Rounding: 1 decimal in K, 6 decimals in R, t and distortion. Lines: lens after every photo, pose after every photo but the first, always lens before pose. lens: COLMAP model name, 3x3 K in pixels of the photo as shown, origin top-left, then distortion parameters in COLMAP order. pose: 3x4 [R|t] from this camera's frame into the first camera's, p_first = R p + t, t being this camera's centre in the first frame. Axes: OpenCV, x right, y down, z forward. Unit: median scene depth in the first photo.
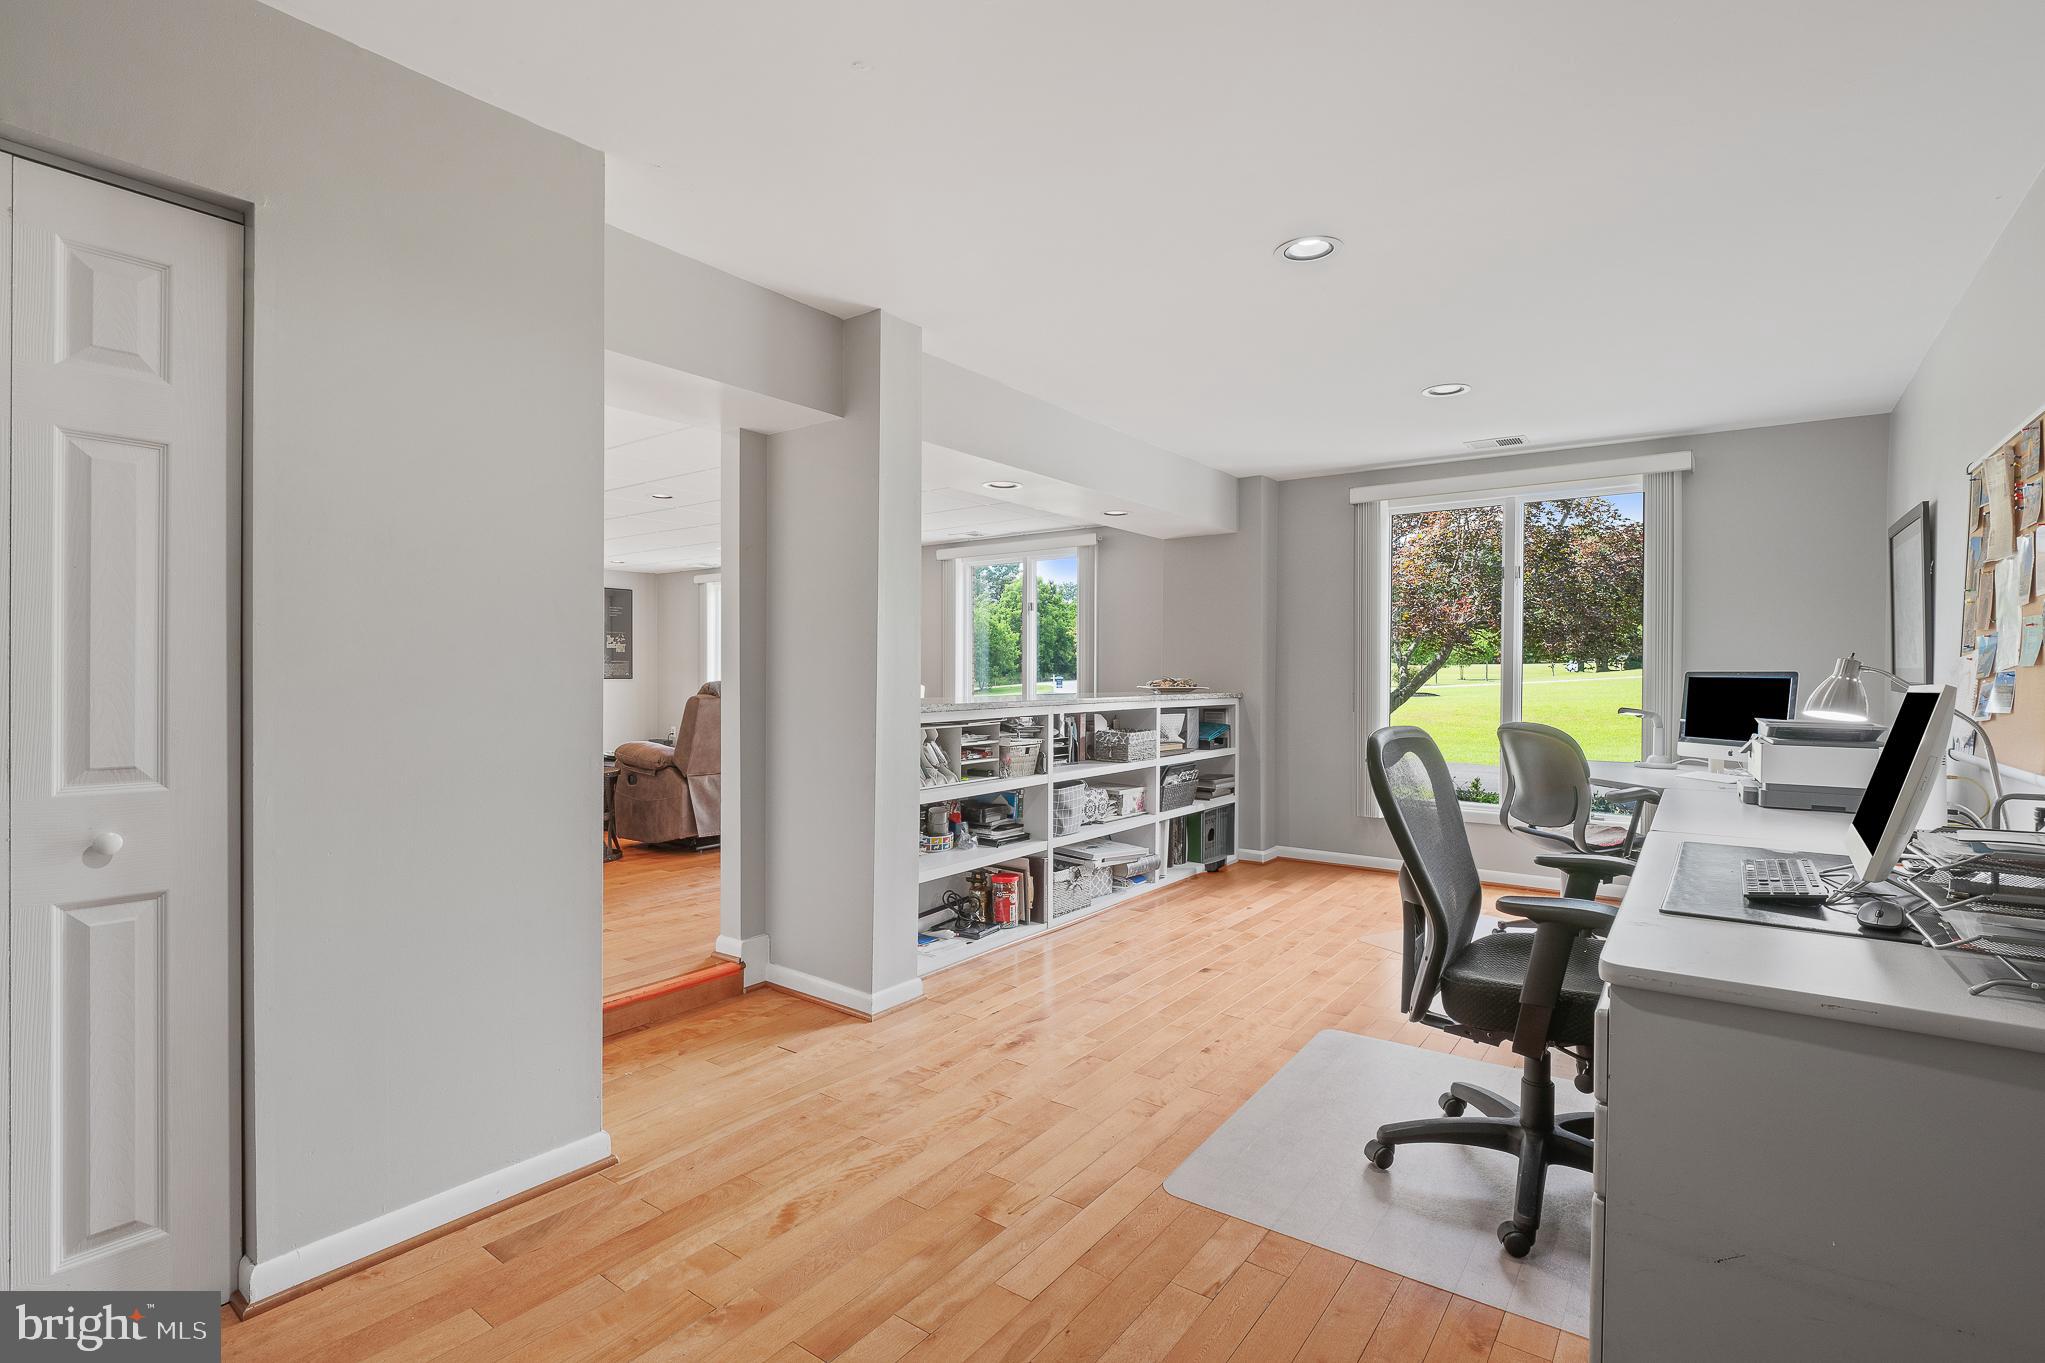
lens RADIAL K [[947.7, 0, 1025.4], [0, 947.7, 681.6], [0, 0, 1]] dist [-0.012546, -0.000809]
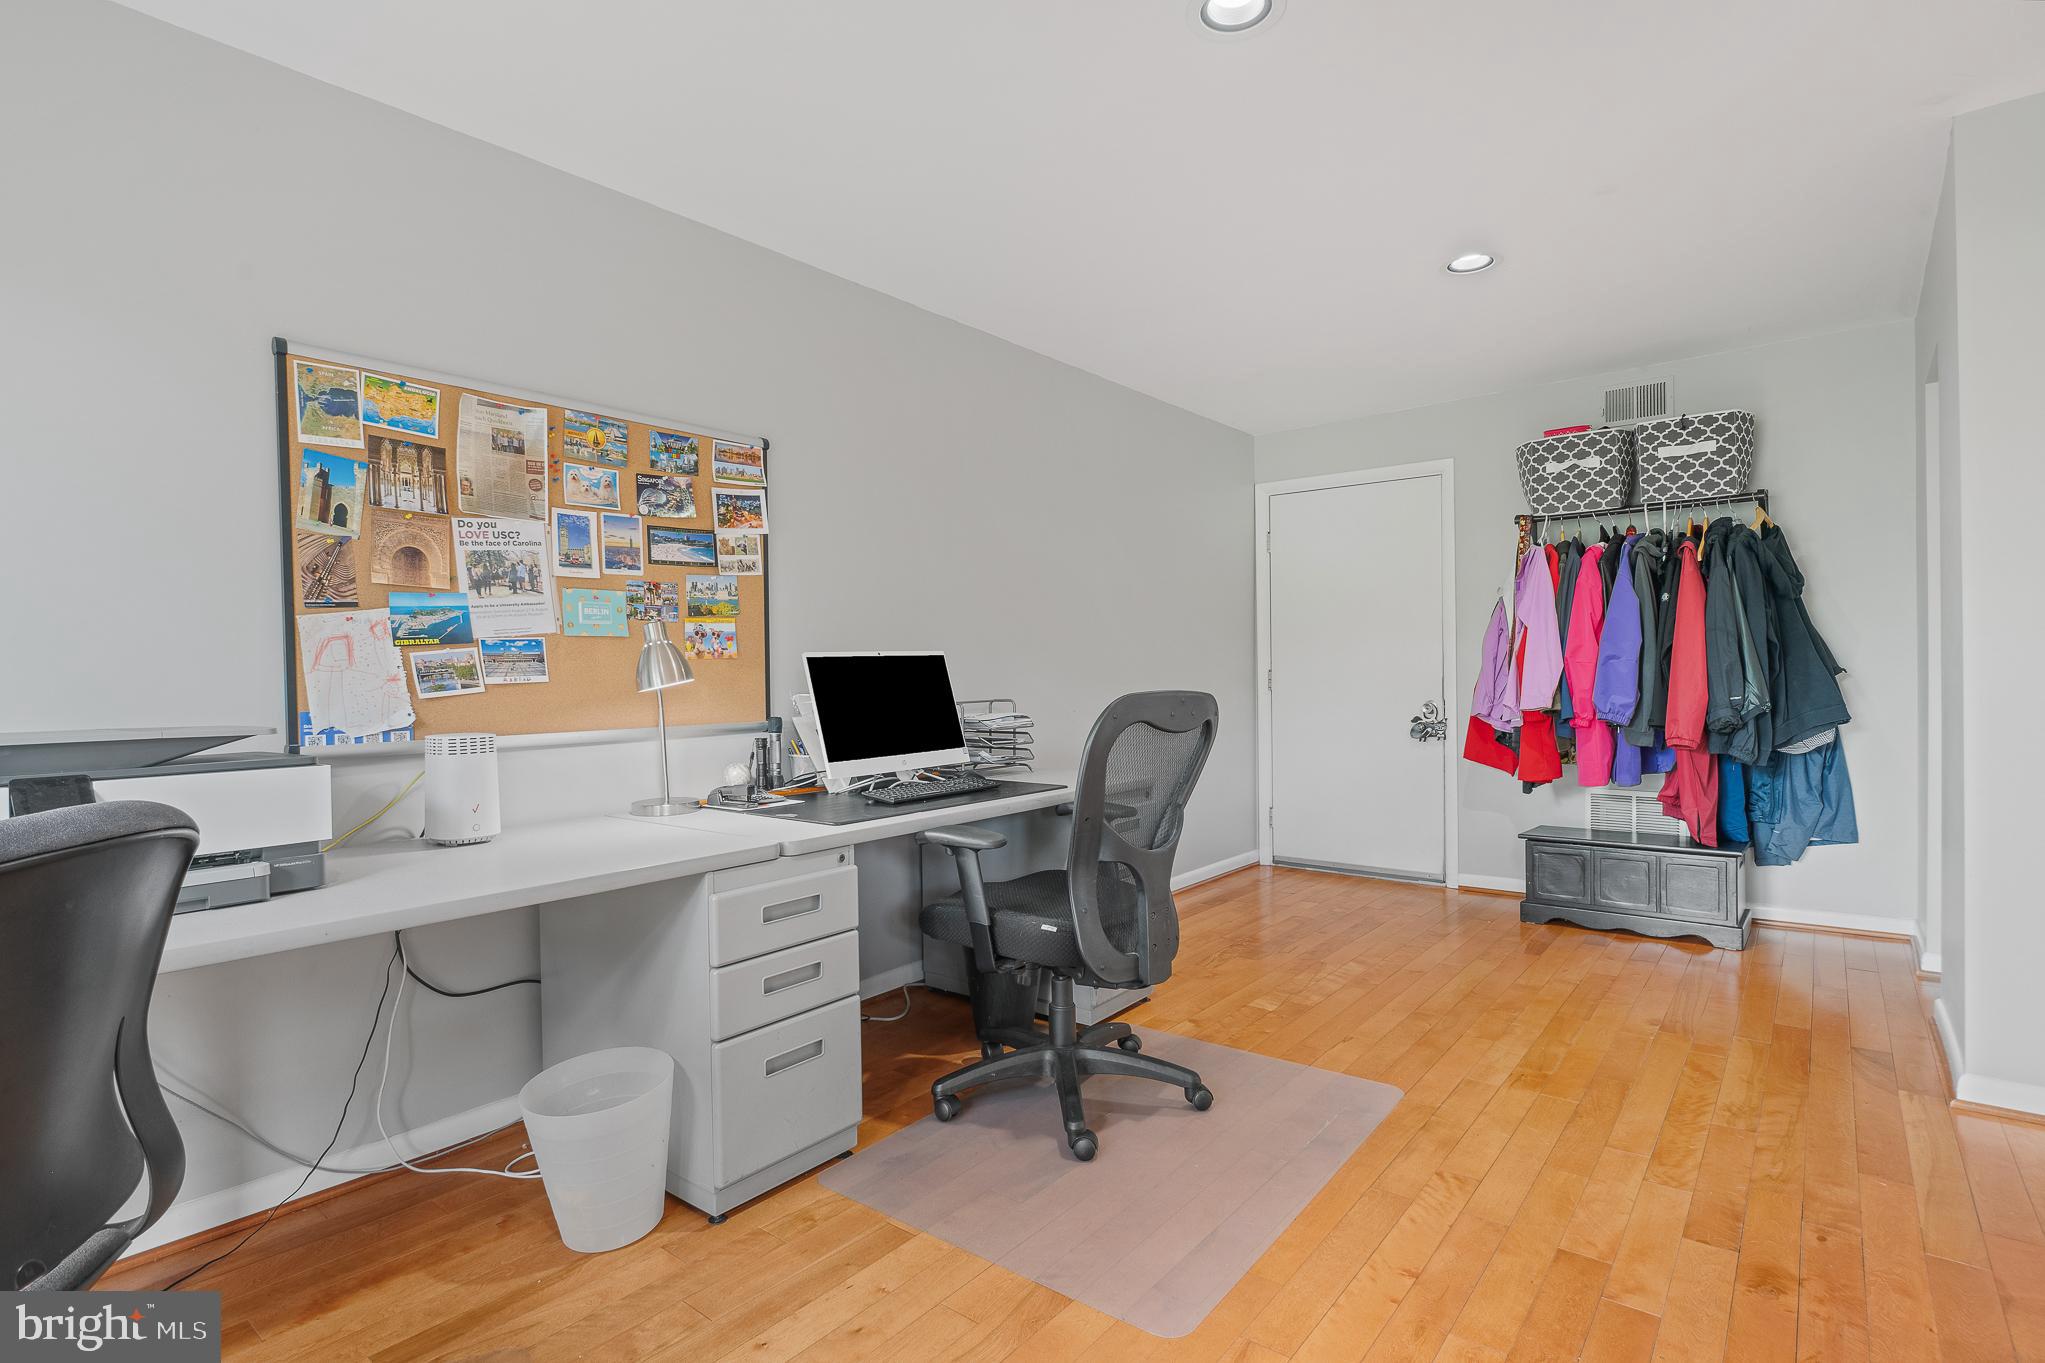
lens RADIAL K [[999.7, 0, 1006.2], [0, 999.7, 690.3], [0, 0, 1]] dist [-0.013146, -0.000413]
pose [[-0.998683, 0.013434, 0.049506, 0.221947], [0.014928, 0.999440, 0.029934, 0.004610], [-0.049076, 0.030633, -0.998325, 0.875678]]
